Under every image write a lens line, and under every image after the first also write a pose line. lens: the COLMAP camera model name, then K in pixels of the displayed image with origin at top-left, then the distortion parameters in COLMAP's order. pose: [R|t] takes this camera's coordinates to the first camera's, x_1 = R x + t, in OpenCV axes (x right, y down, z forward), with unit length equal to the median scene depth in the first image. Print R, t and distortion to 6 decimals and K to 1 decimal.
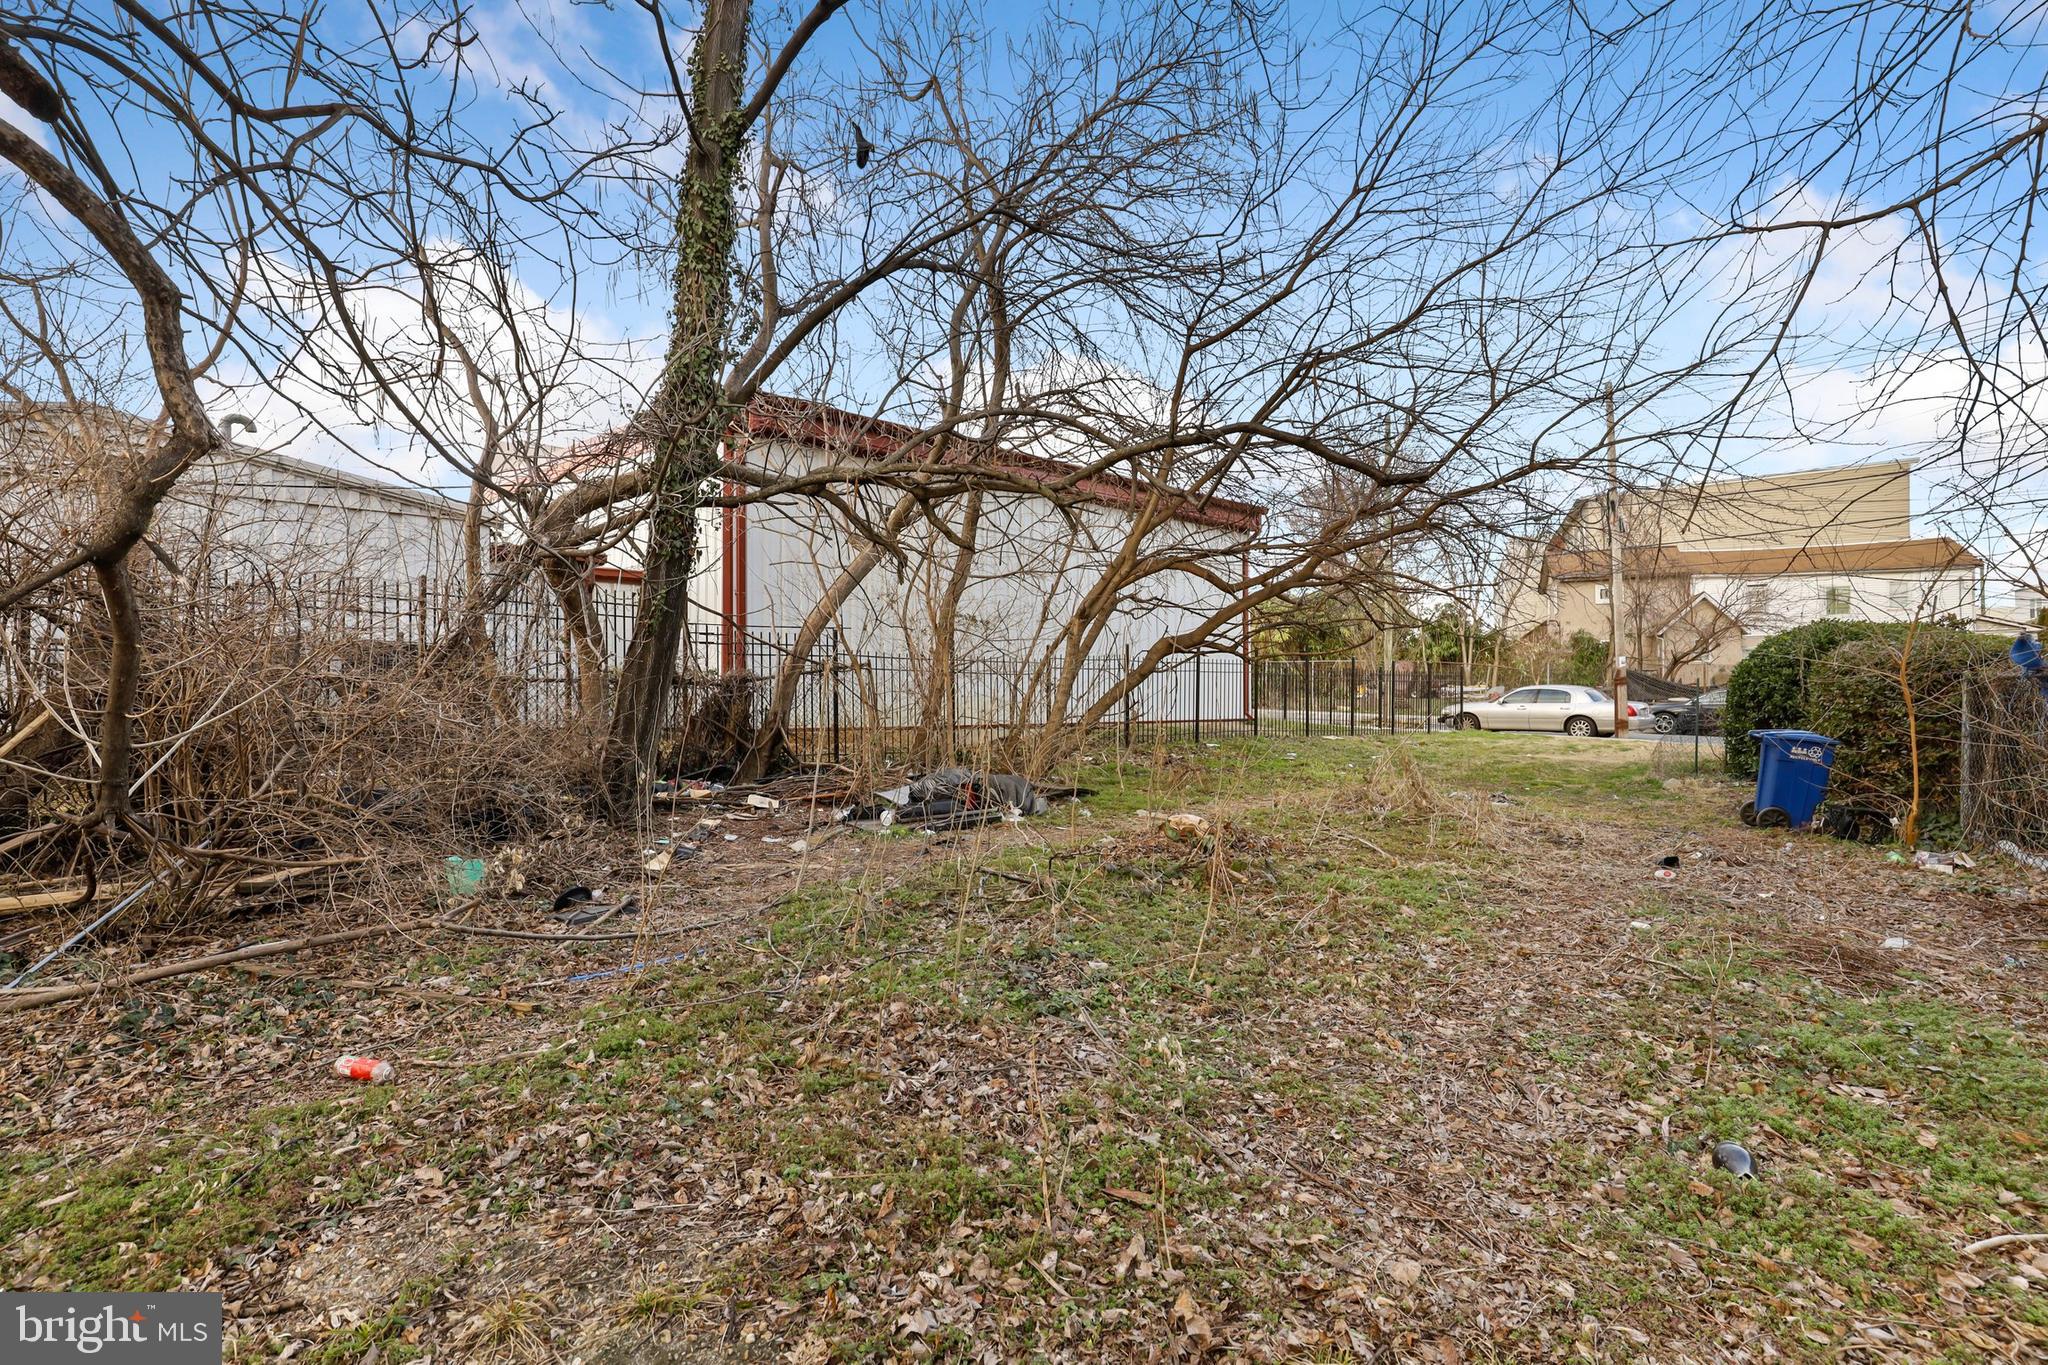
lens RADIAL K [[973.4, 0, 1028.4], [0, 973.4, 683.7], [0, 0, 1]] dist [-0.002983, 0.001307]
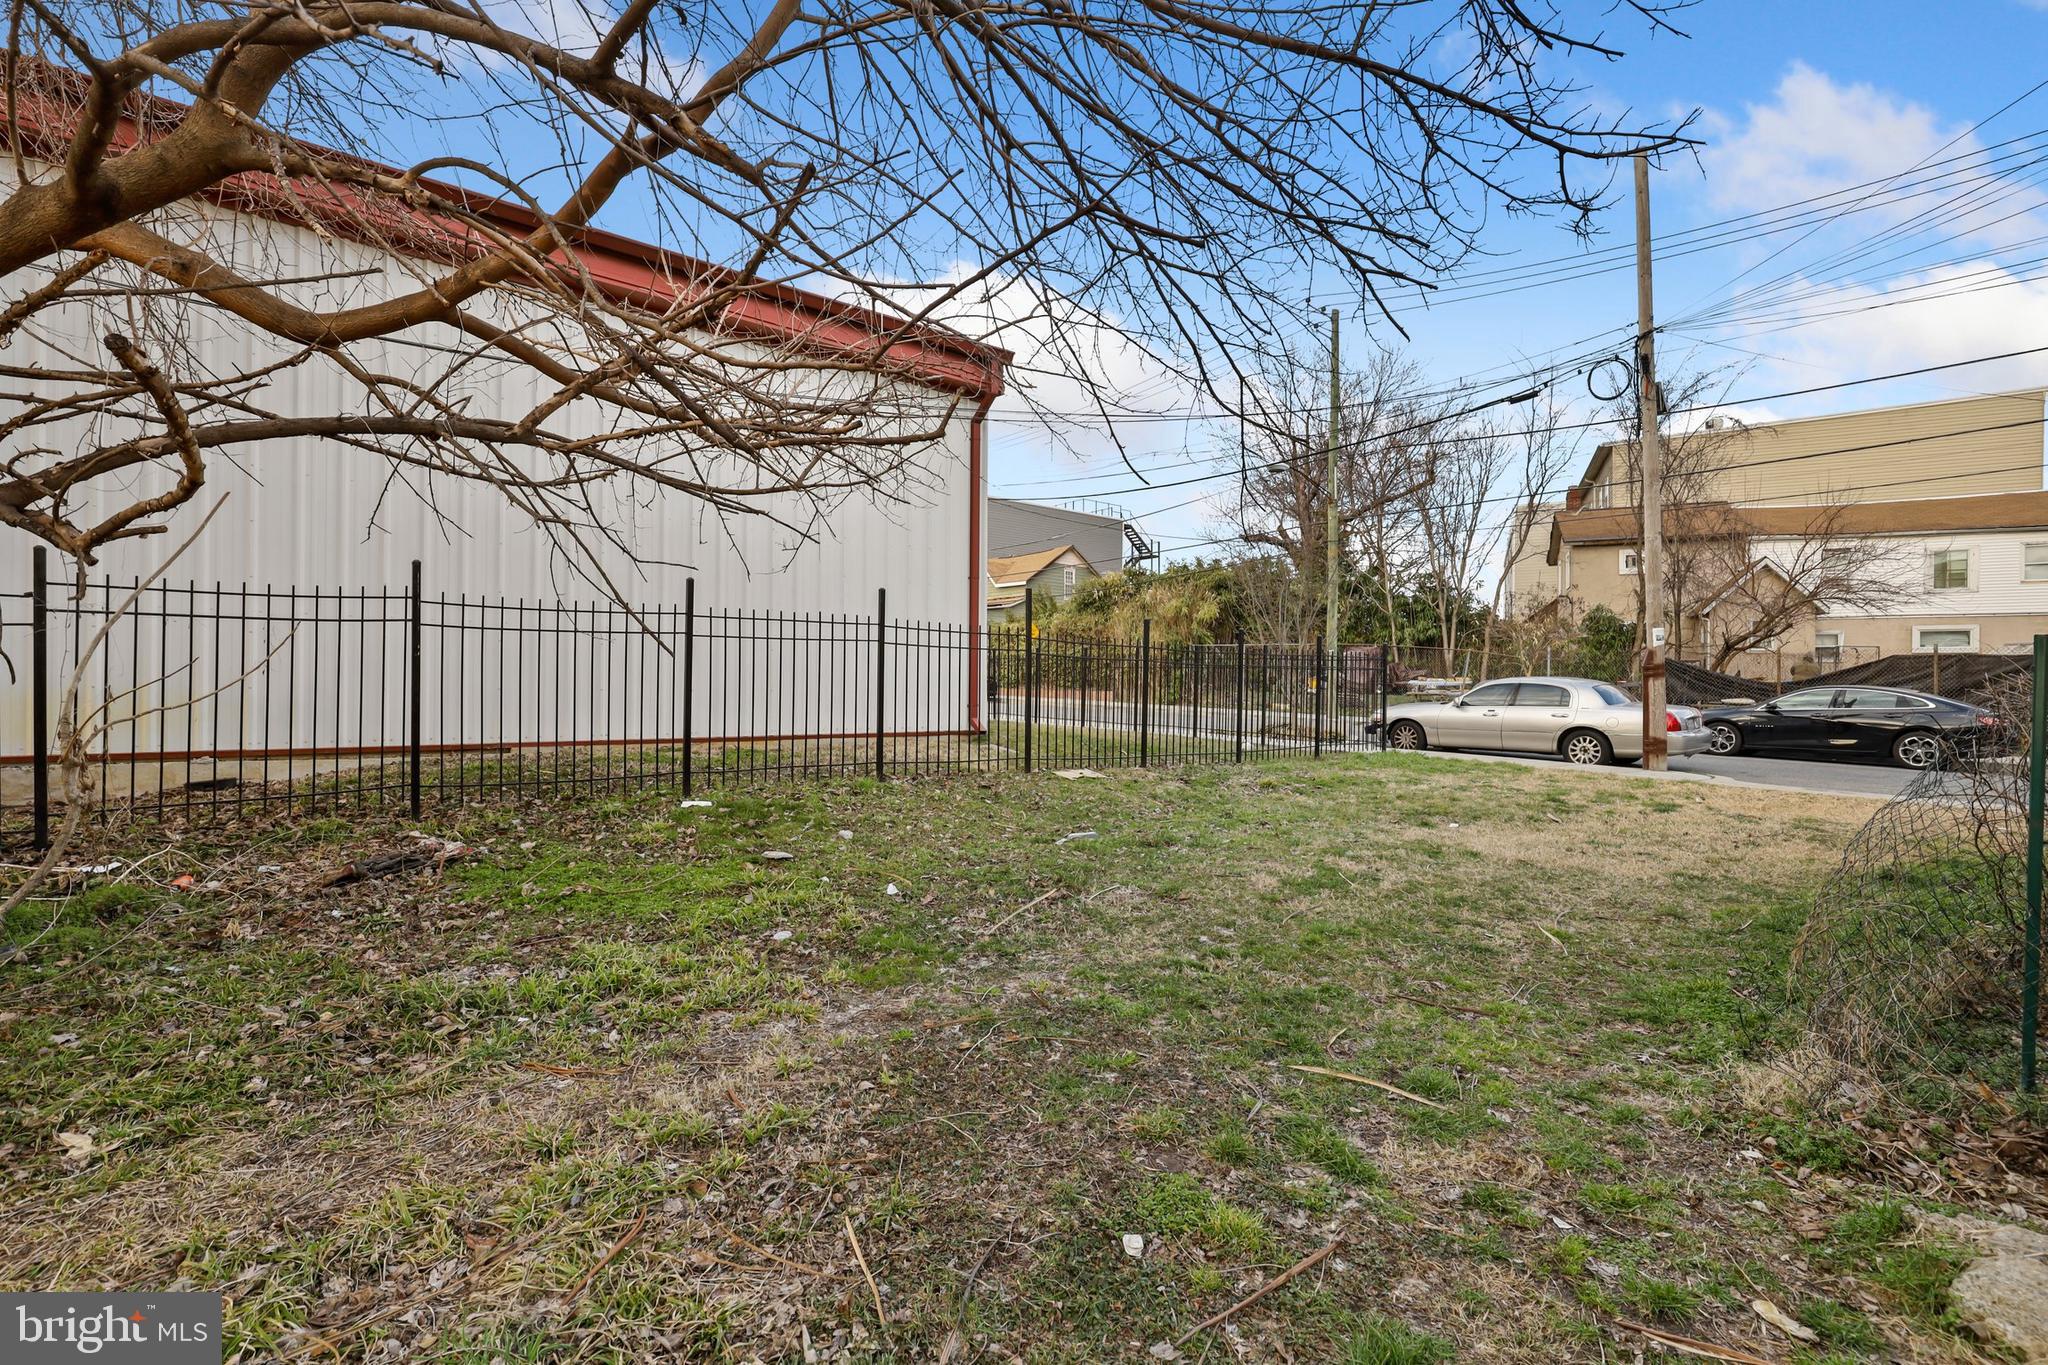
lens RADIAL K [[973.4, 0, 1018.6], [0, 973.4, 685.4], [0, 0, 1]] dist [-0.002983, 0.001307]
pose [[0.999544, 0.012940, -0.027296, 0.414984], [-0.012598, 0.999840, 0.012661, 0.005630], [0.027455, -0.012311, 0.999547, 0.692473]]
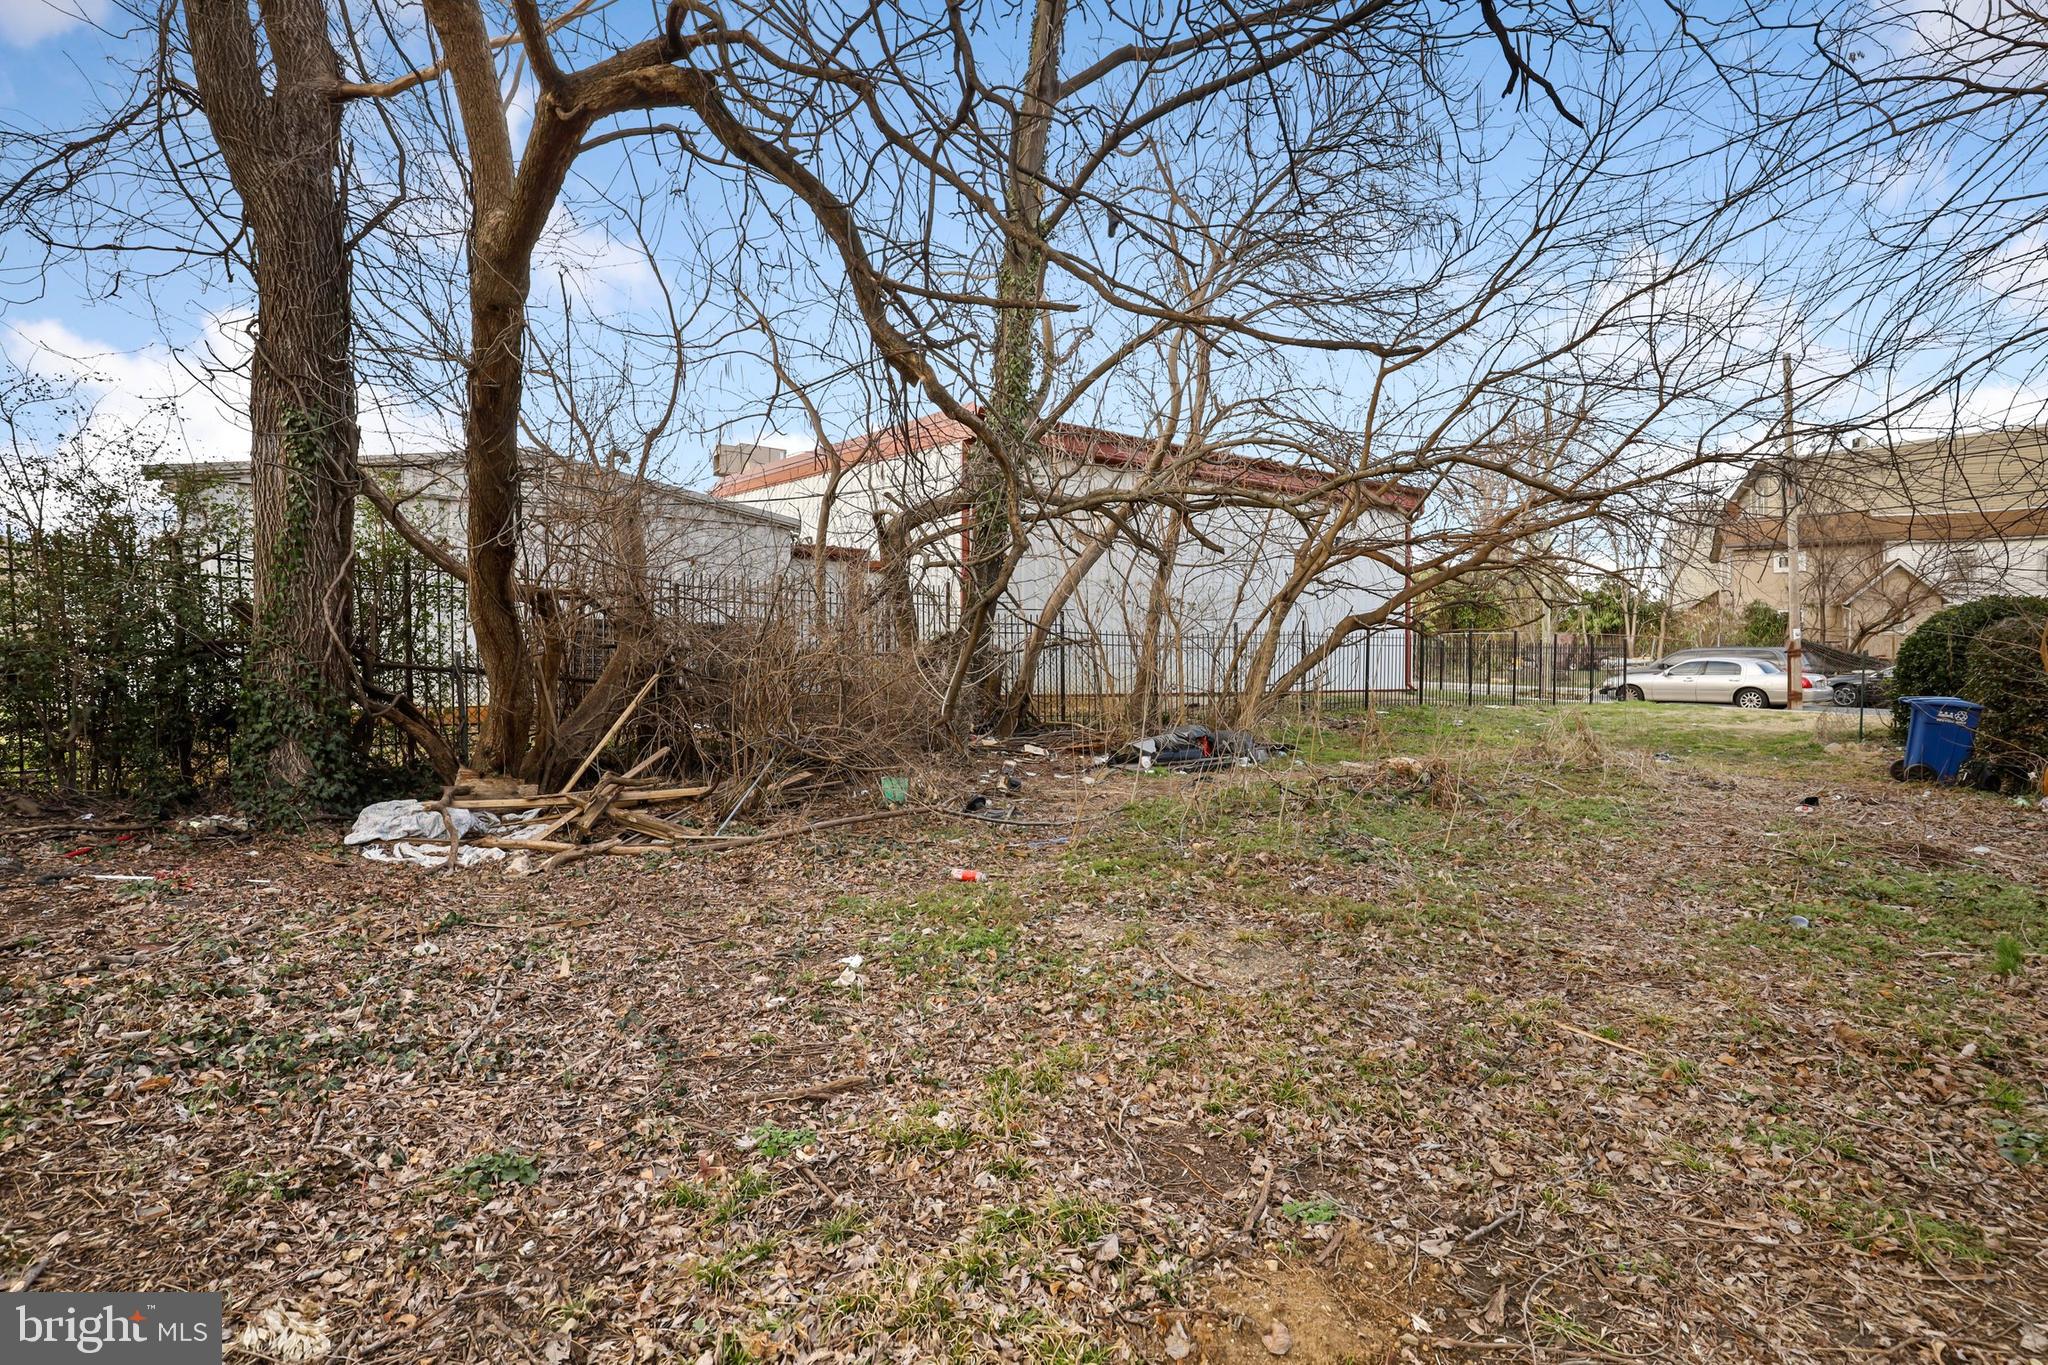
lens RADIAL K [[973.4, 0, 1025.4], [0, 973.4, 677.9], [0, 0, 1]] dist [-0.002983, 0.001307]
pose [[0.991368, 0.001787, -0.131099, -0.082151], [0.001115, 0.999756, 0.022057, -0.000495], [0.131107, -0.022013, 0.991124, -0.173479]]
